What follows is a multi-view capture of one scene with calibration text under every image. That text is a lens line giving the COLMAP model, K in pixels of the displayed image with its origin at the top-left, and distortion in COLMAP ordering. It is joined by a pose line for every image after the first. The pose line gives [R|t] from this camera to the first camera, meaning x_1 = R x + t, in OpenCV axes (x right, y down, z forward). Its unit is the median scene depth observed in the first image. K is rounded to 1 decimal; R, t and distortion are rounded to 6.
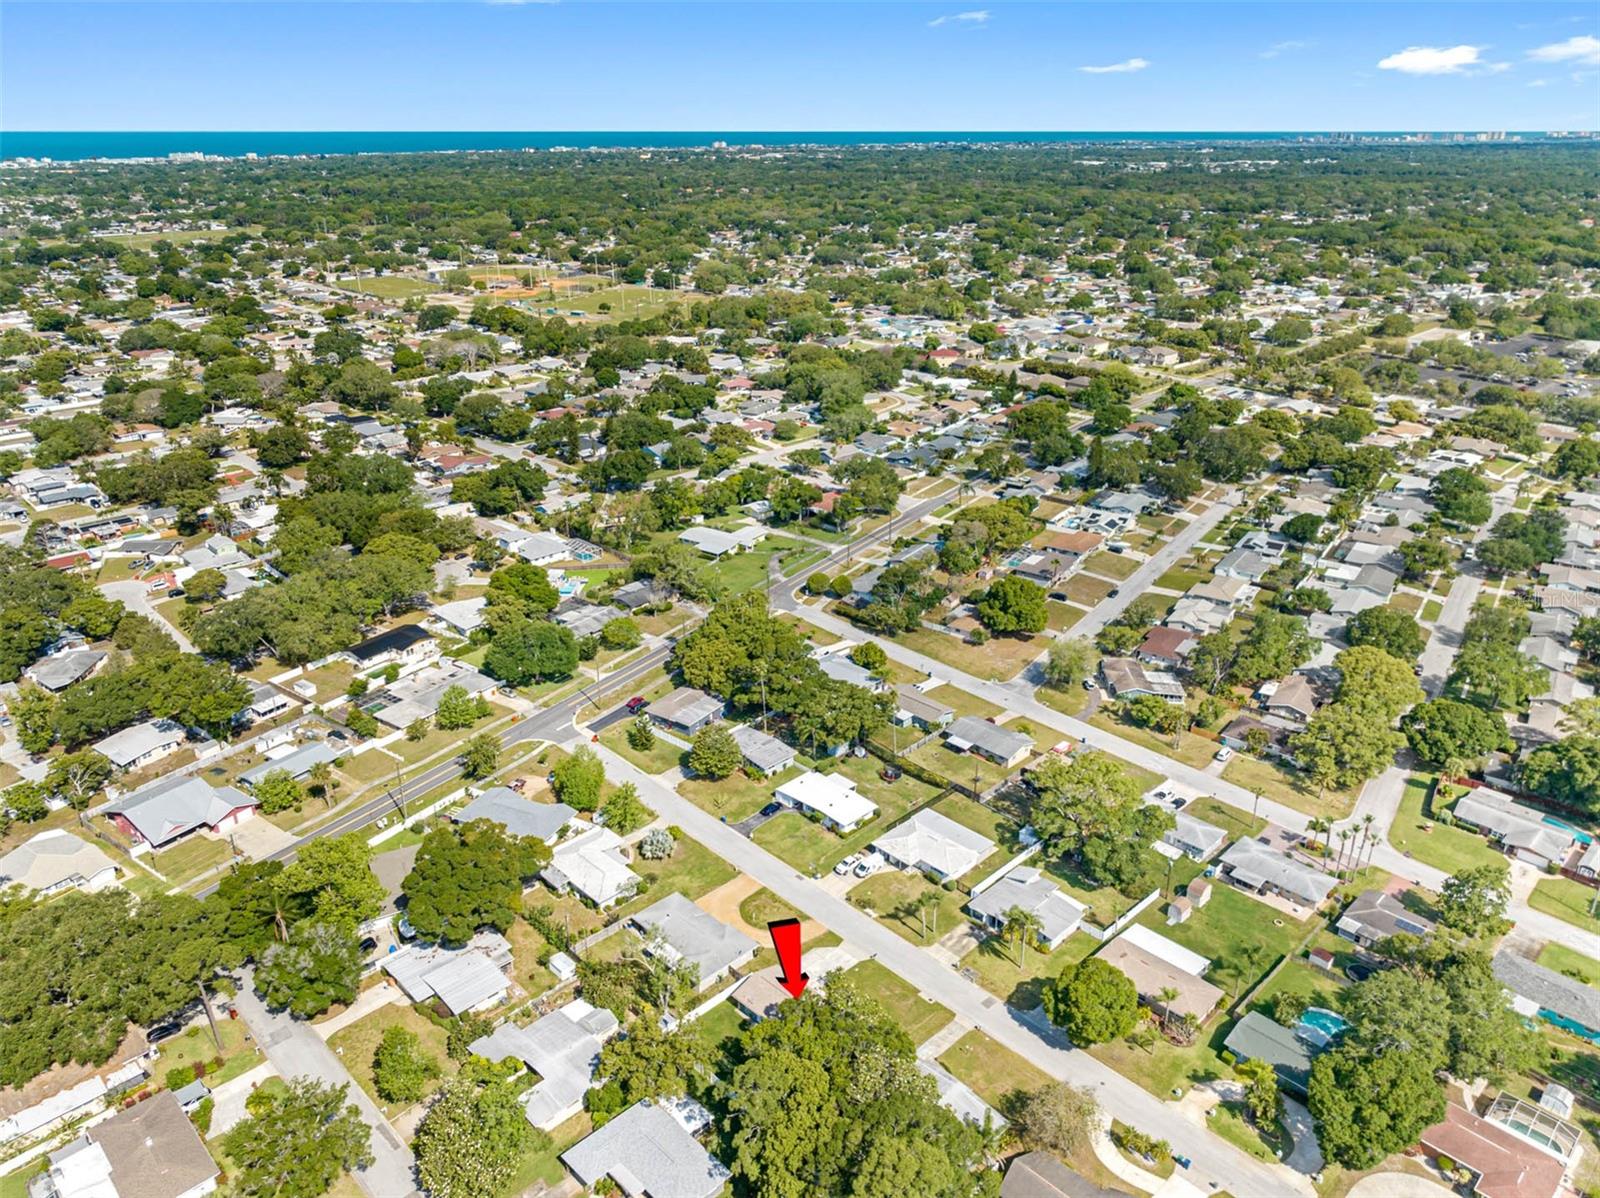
lens RADIAL K [[1140.5, 0, 803.1], [0, 1140.5, 595.6], [0, 0, 1]] dist [0.005201, -0.009132]
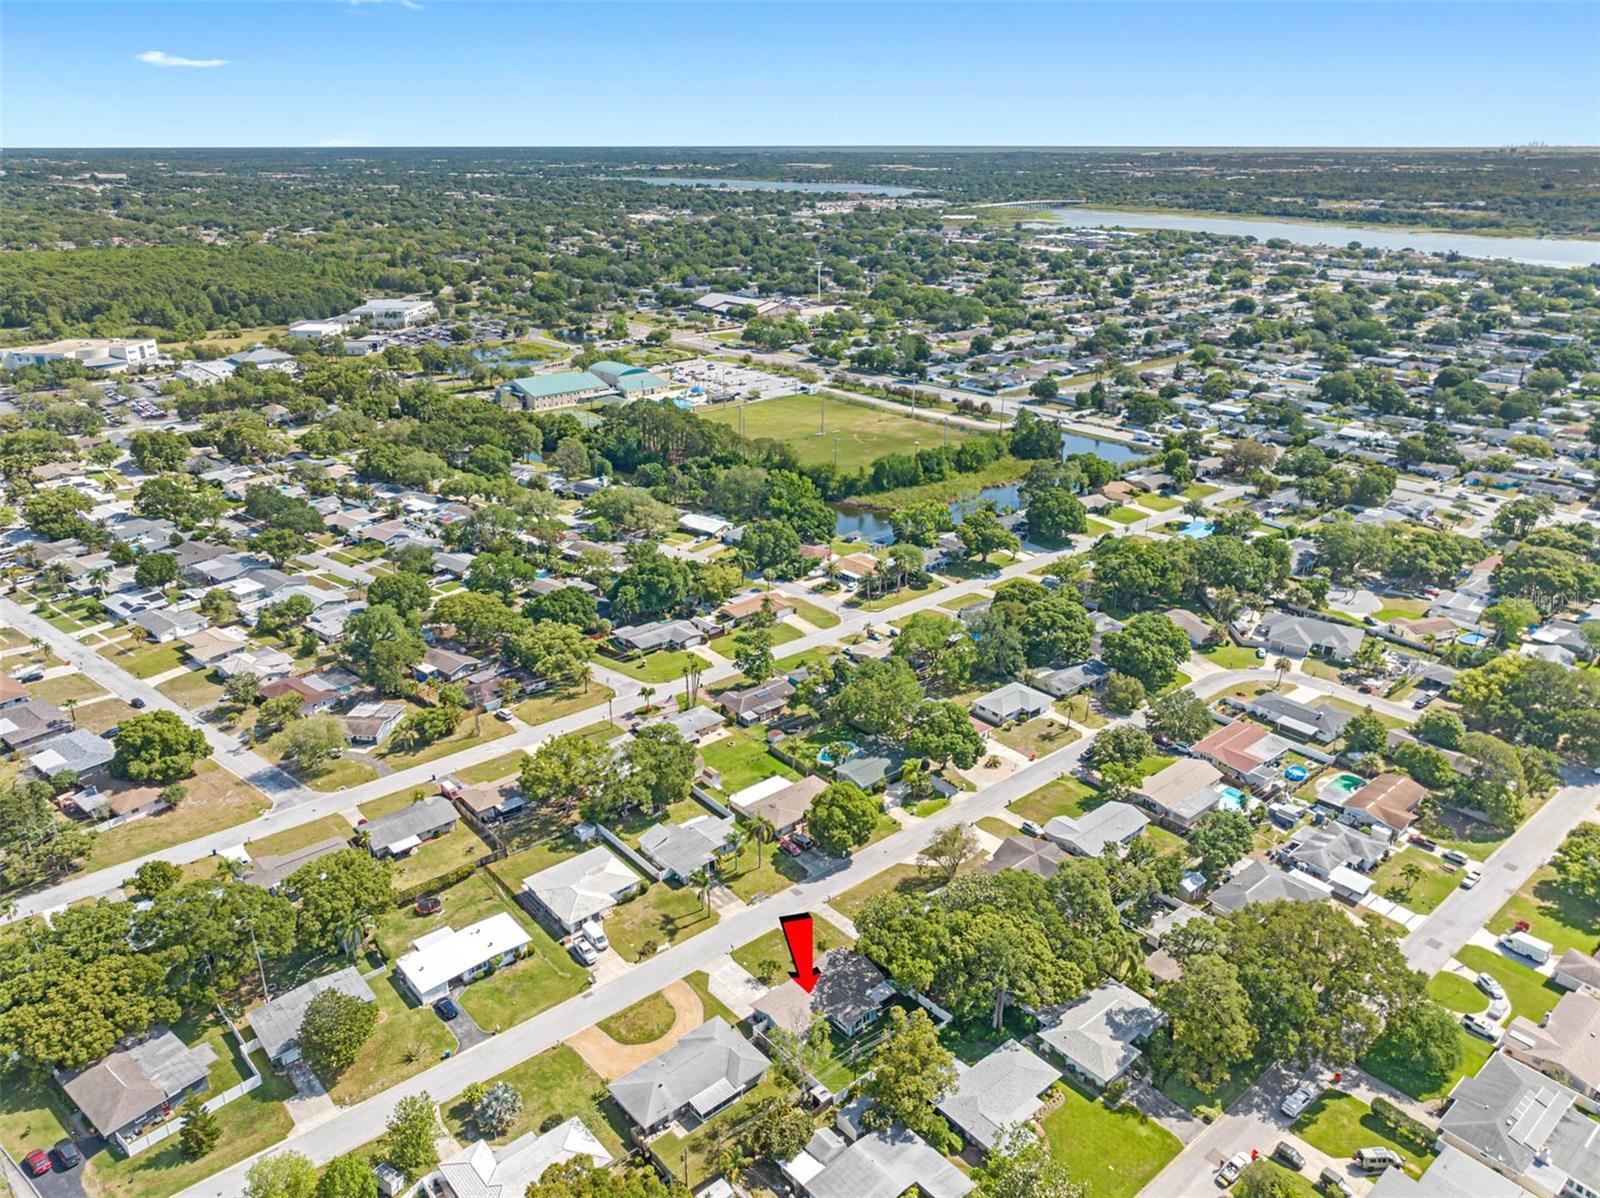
lens RADIAL K [[1140.5, 0, 803.1], [0, 1140.5, 595.6], [0, 0, 1]] dist [0.005201, -0.009132]
pose [[0.066250, -0.370510, 0.926463, -0.476578], [0.383509, 0.866636, 0.319160, -0.162519], [-0.921158, 0.334162, 0.199509, 0.392119]]
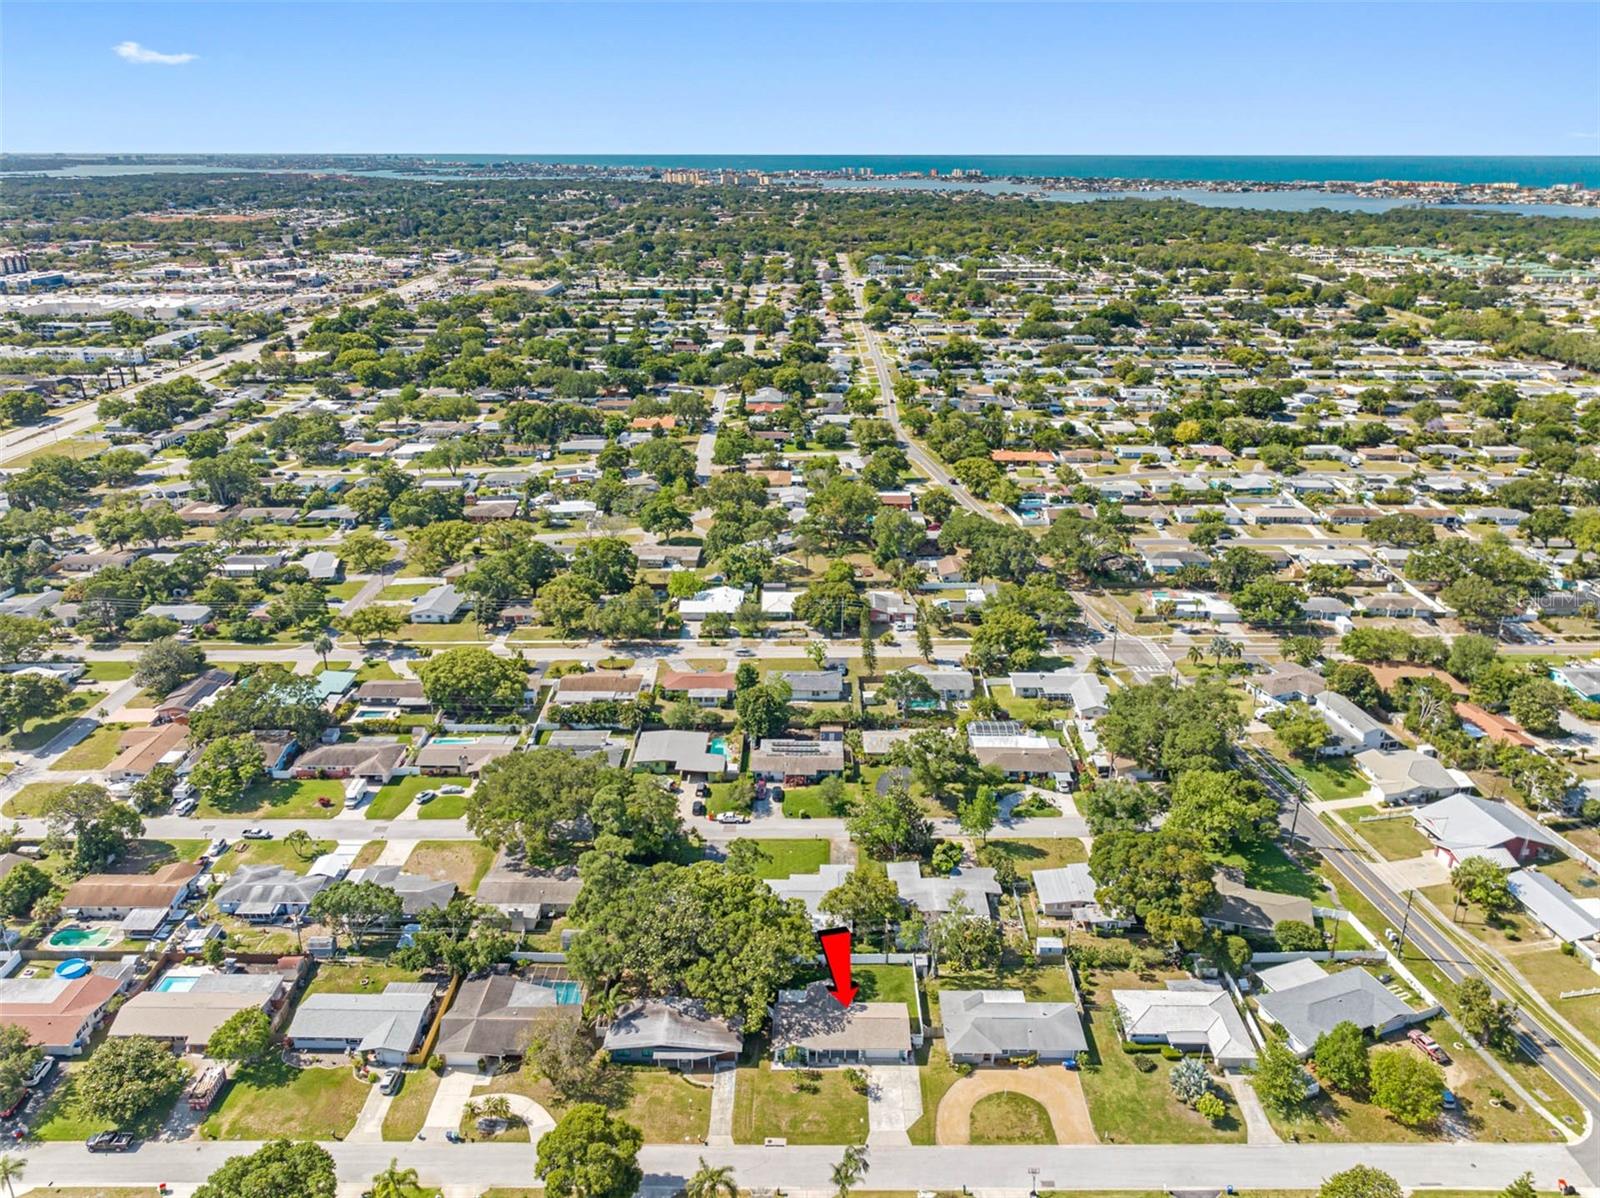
lens RADIAL K [[1163.5, 0, 803.2], [0, 1163.5, 580.6], [0, 0, 1]] dist [-0.000387, -0.003217]
pose [[-0.711878, 0.247391, -0.657287, 0.336983], [-0.270369, 0.767232, 0.581598, -0.291396], [0.648174, 0.591737, -0.479289, 0.706250]]
